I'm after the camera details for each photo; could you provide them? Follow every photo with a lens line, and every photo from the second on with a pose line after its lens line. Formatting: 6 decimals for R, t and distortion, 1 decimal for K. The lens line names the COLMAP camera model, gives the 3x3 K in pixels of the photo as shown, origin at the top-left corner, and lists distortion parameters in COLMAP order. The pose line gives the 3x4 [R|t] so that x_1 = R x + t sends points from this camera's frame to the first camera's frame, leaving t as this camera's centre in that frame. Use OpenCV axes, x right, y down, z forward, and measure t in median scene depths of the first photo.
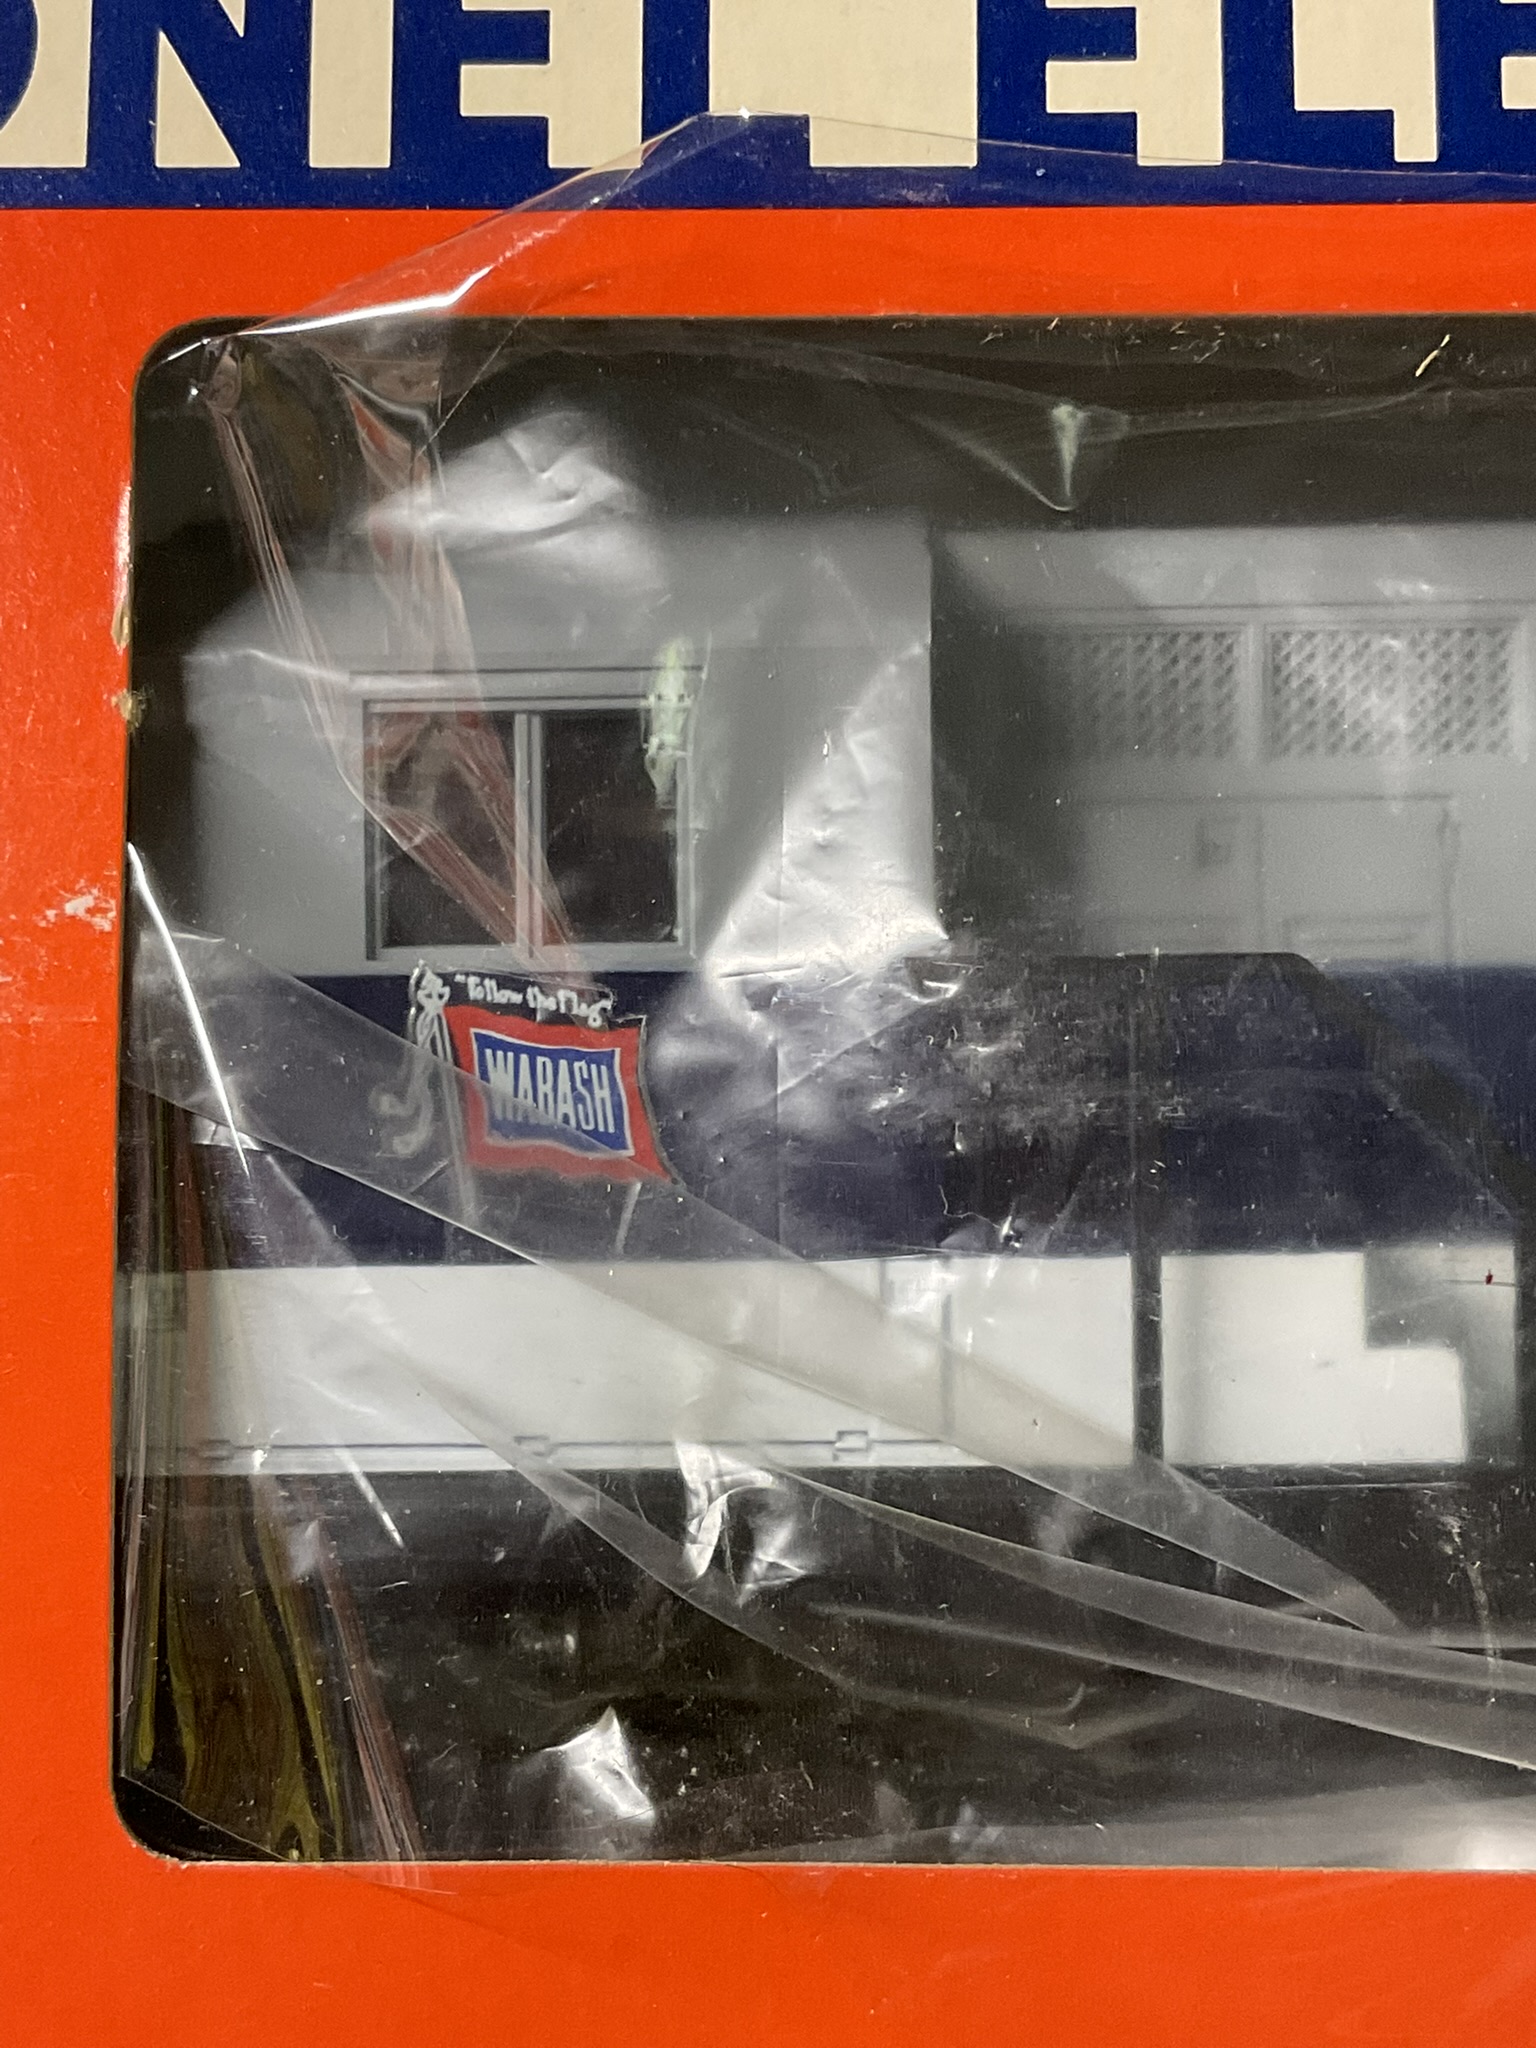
lens RADIAL K [[2948.7, 0, 768.0], [0, 2948.7, 1024.0], [0, 0, 1]] dist [0.191489, -0.668178]
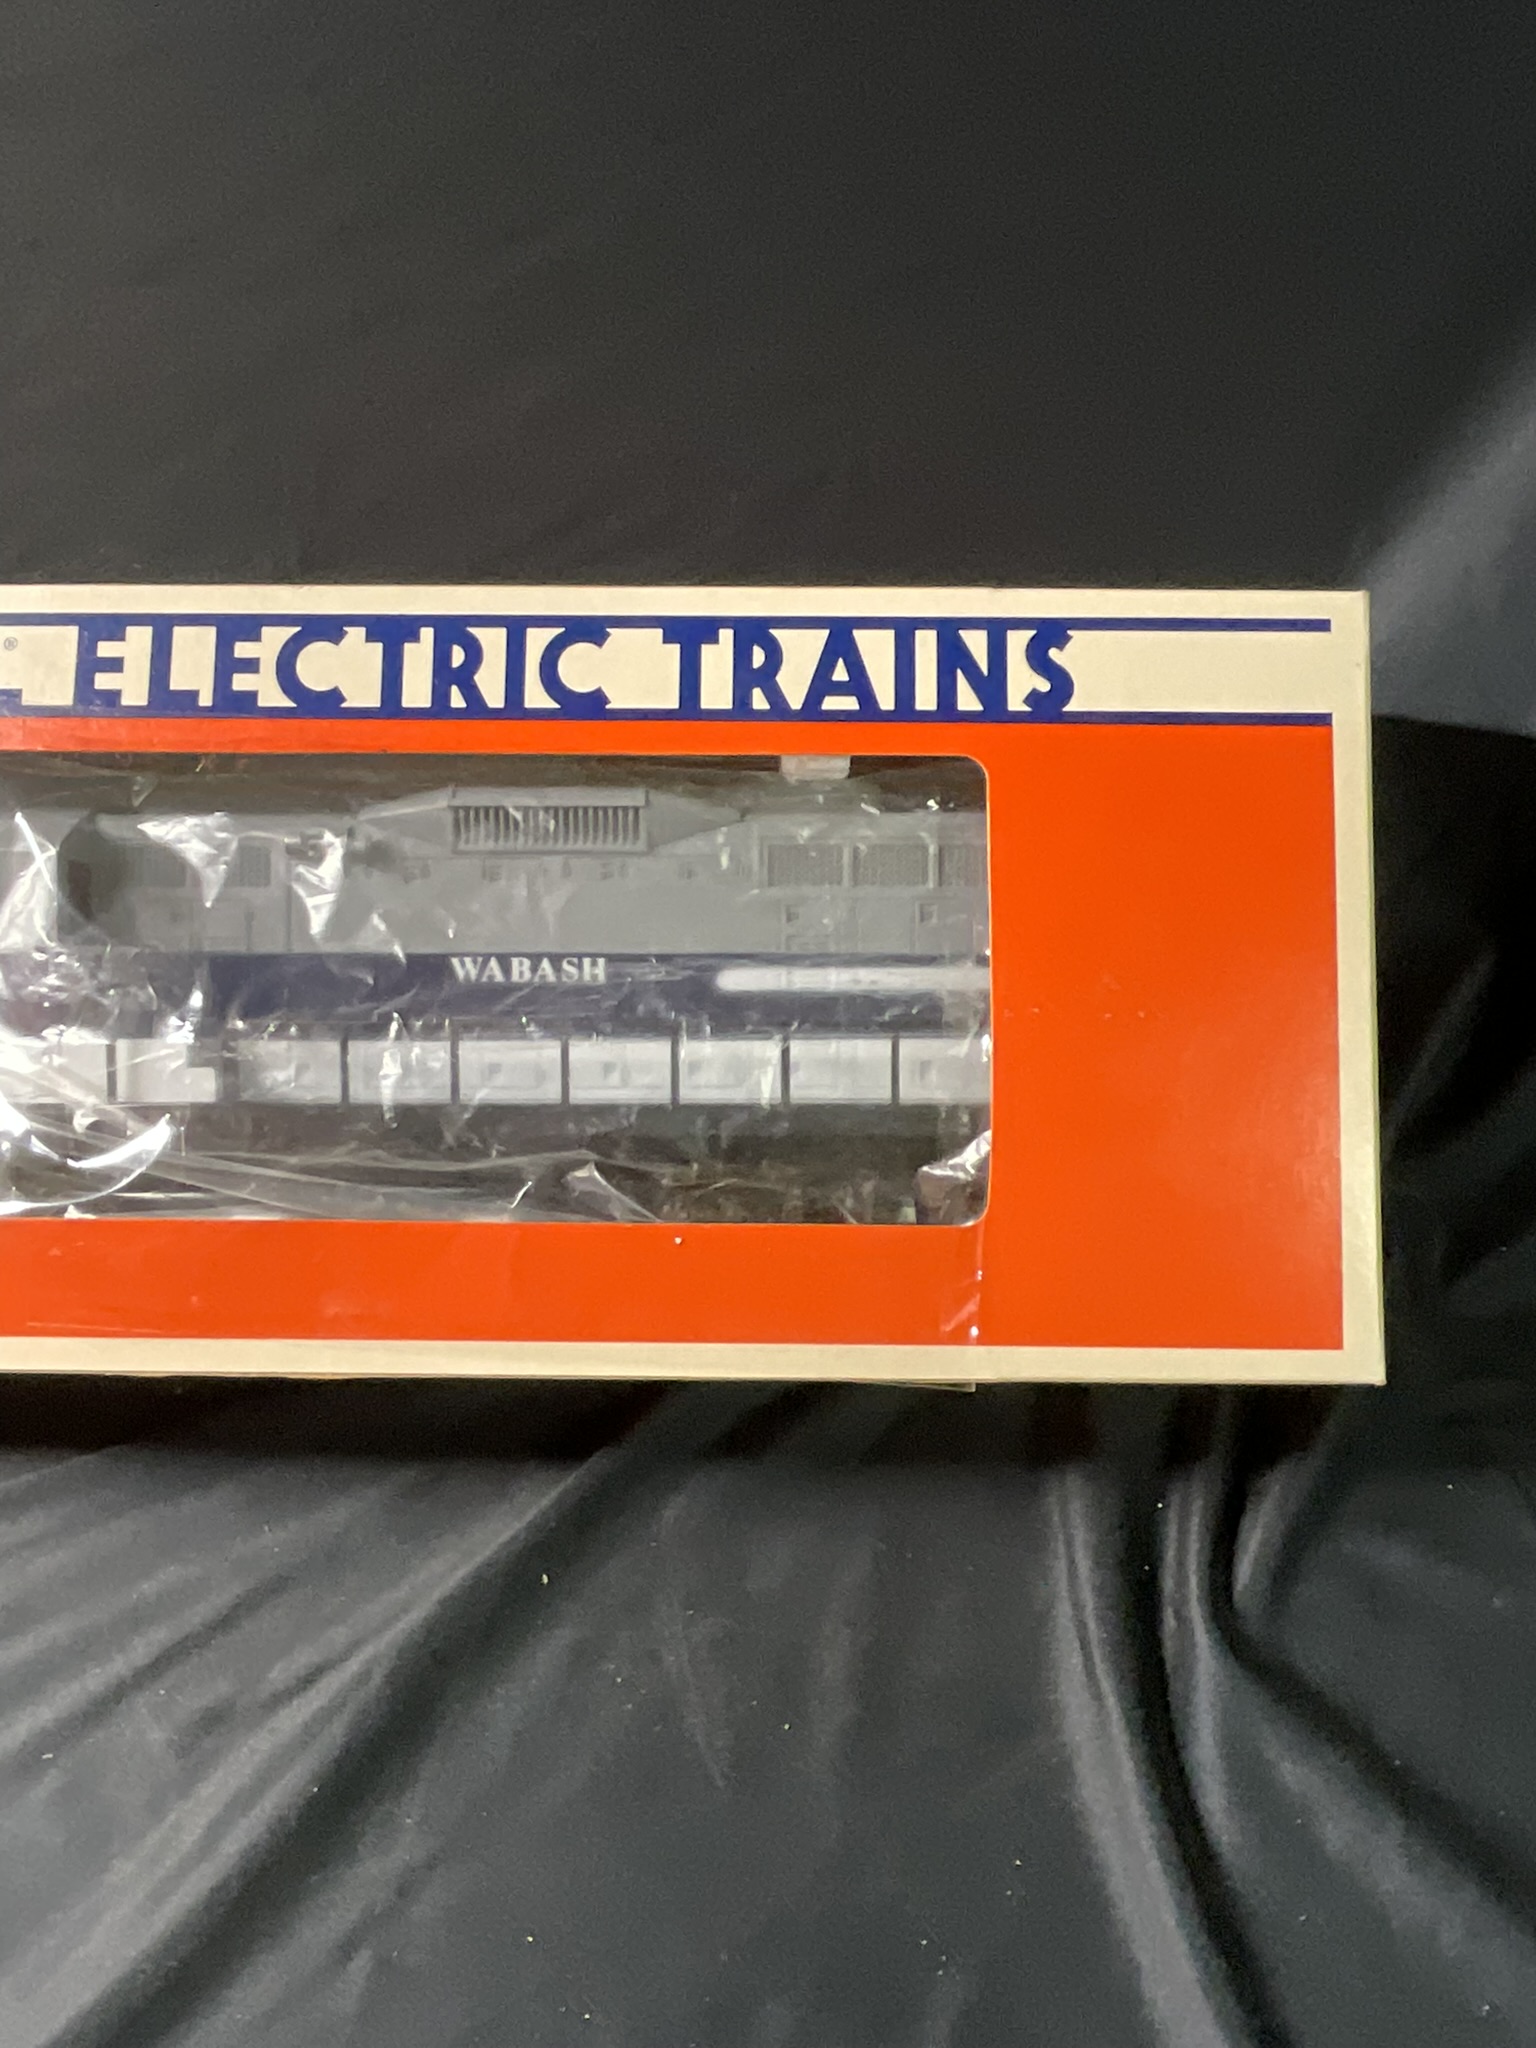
lens RADIAL K [[1462.2, 0, 768.0], [0, 1462.2, 1024.0], [0, 0, 1]] dist [0.033043, -0.103644]
pose [[0.999862, 0.009096, 0.013908, 0.815557], [-0.009147, 0.999952, 0.003578, 0.049055], [-0.013875, -0.003704, 0.999897, -0.617788]]
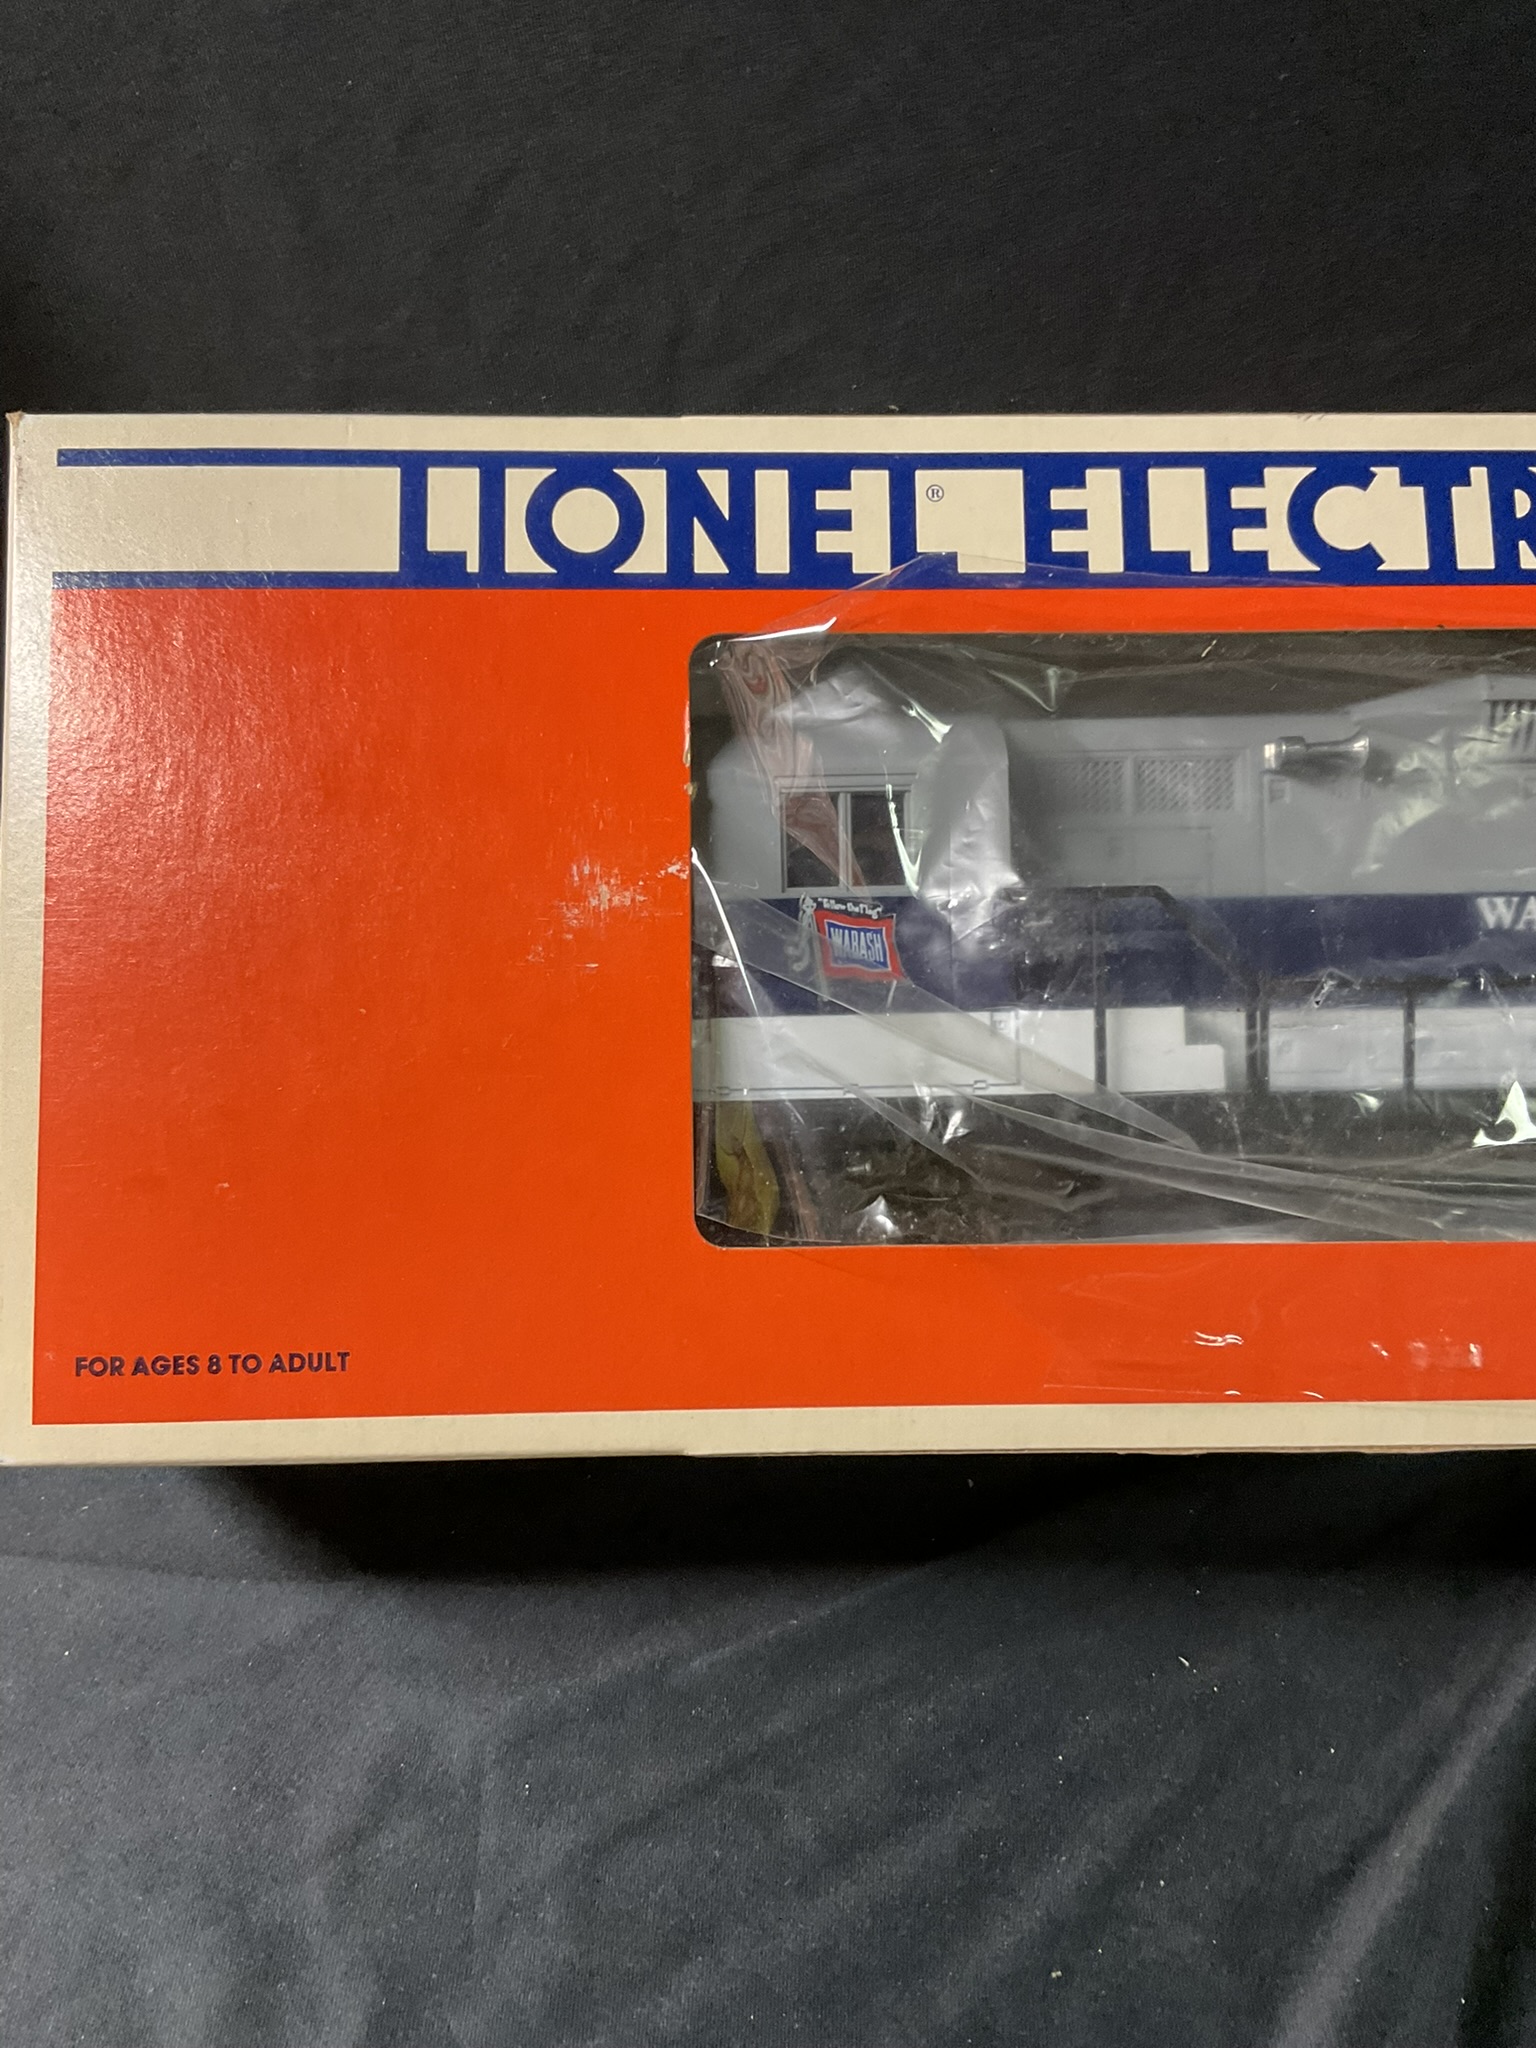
lens RADIAL K [[1854.5, 0, 768.0], [0, 1854.5, 1024.0], [0, 0, 1]] dist [0.110080, -0.225307]
pose [[0.998662, -0.008517, 0.051014, -0.228574], [0.009415, 0.999804, -0.017396, 0.115460], [-0.050856, 0.017853, 0.998546, -0.544937]]
